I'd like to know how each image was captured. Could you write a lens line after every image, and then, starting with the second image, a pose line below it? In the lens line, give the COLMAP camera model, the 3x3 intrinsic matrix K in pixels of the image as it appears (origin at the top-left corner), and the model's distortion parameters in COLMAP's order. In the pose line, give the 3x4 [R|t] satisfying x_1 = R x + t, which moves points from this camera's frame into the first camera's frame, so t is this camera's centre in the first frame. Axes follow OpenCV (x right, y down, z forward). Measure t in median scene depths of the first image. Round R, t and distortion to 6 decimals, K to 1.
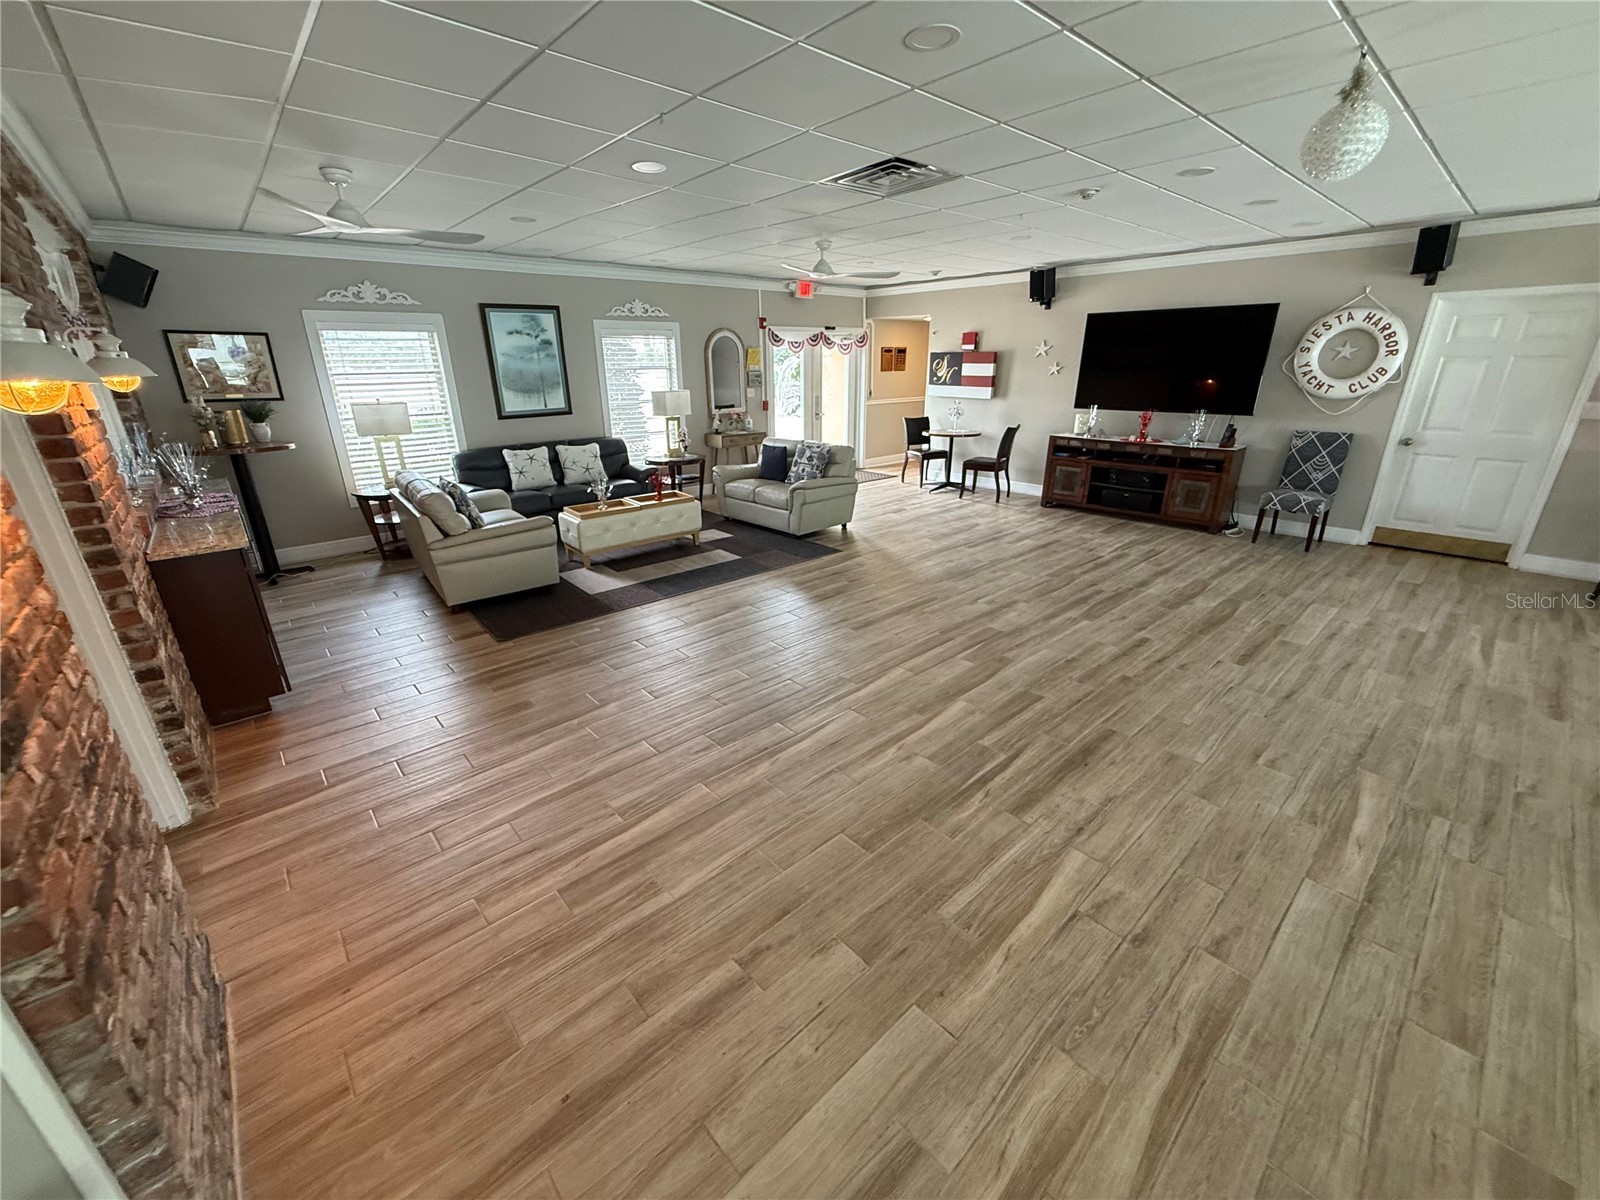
lens RADIAL K [[640.2, 0, 798.4], [0, 640.2, 601.1], [0, 0, 1]] dist [-0.000460, 0.000221]
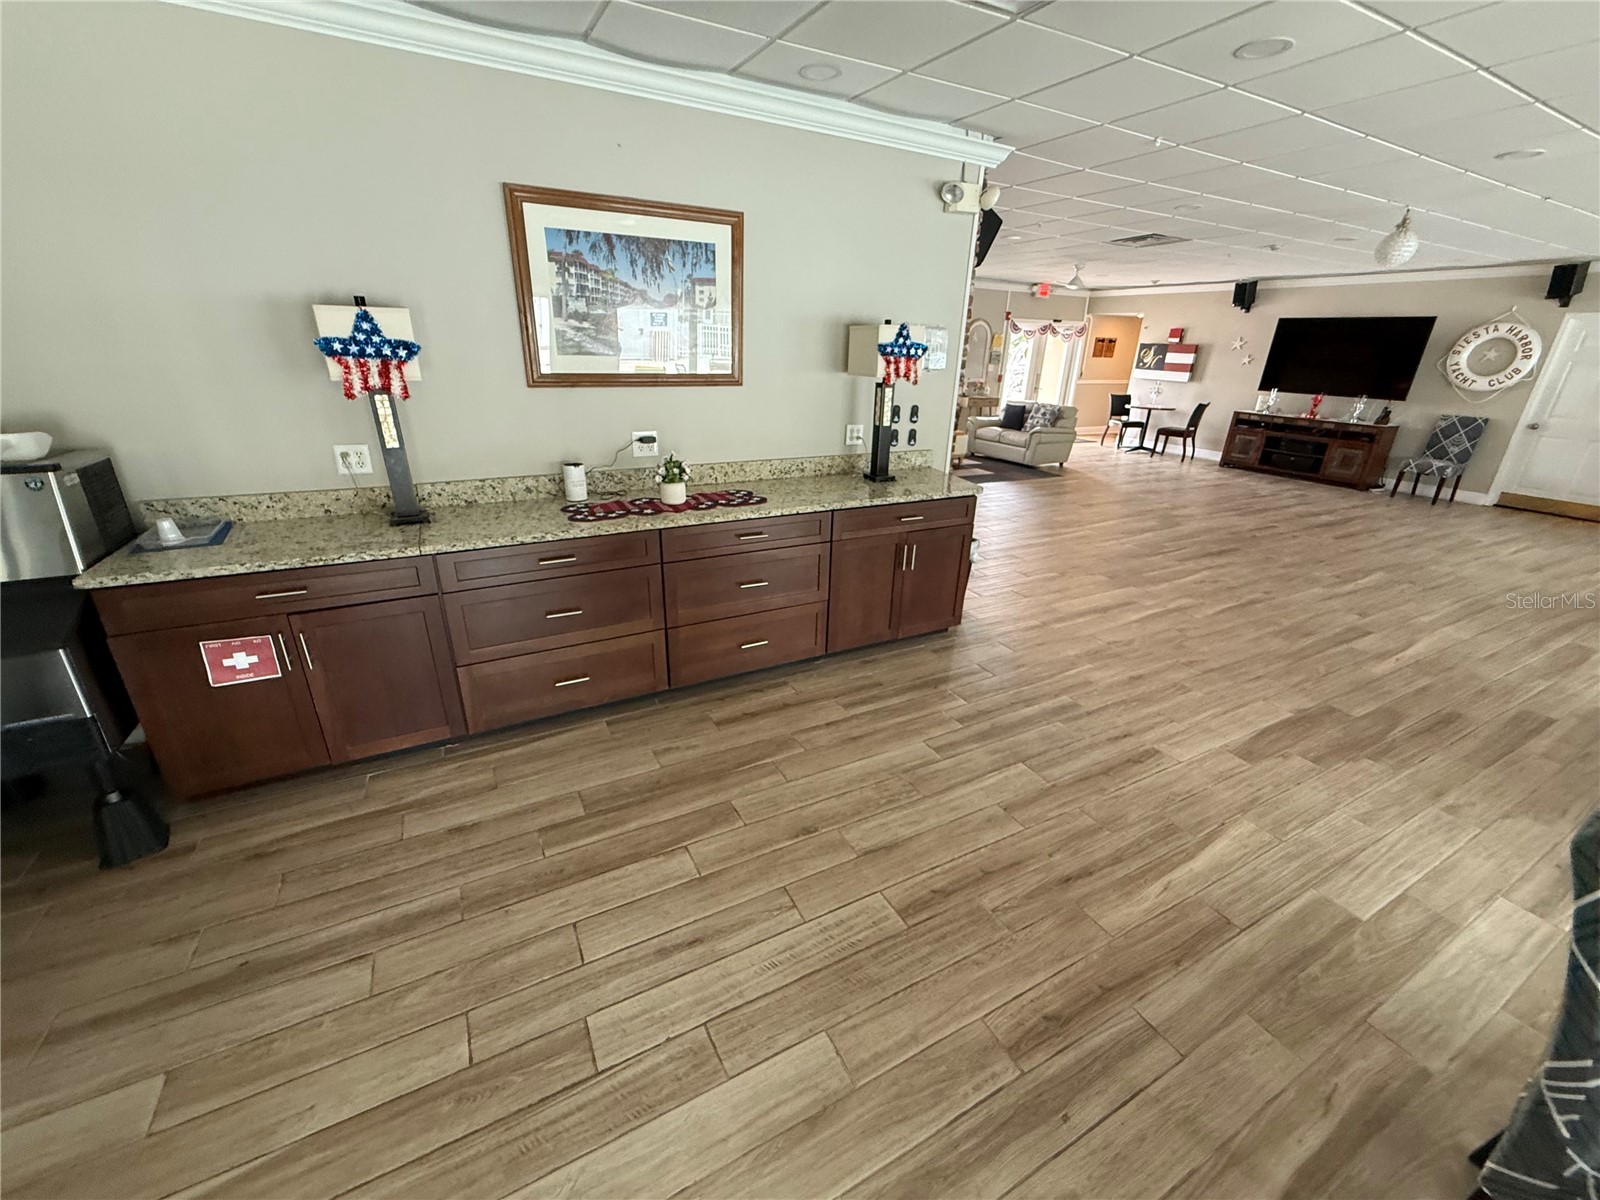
lens RADIAL K [[640.2, 0, 797.9], [0, 640.2, 597.6], [0, 0, 1]] dist [-0.000460, 0.000221]
pose [[0.969648, 0.124953, -0.210167, -0.157817], [-0.120984, 0.992149, 0.031689, 0.198569], [0.212476, -0.005300, 0.977152, -0.498595]]
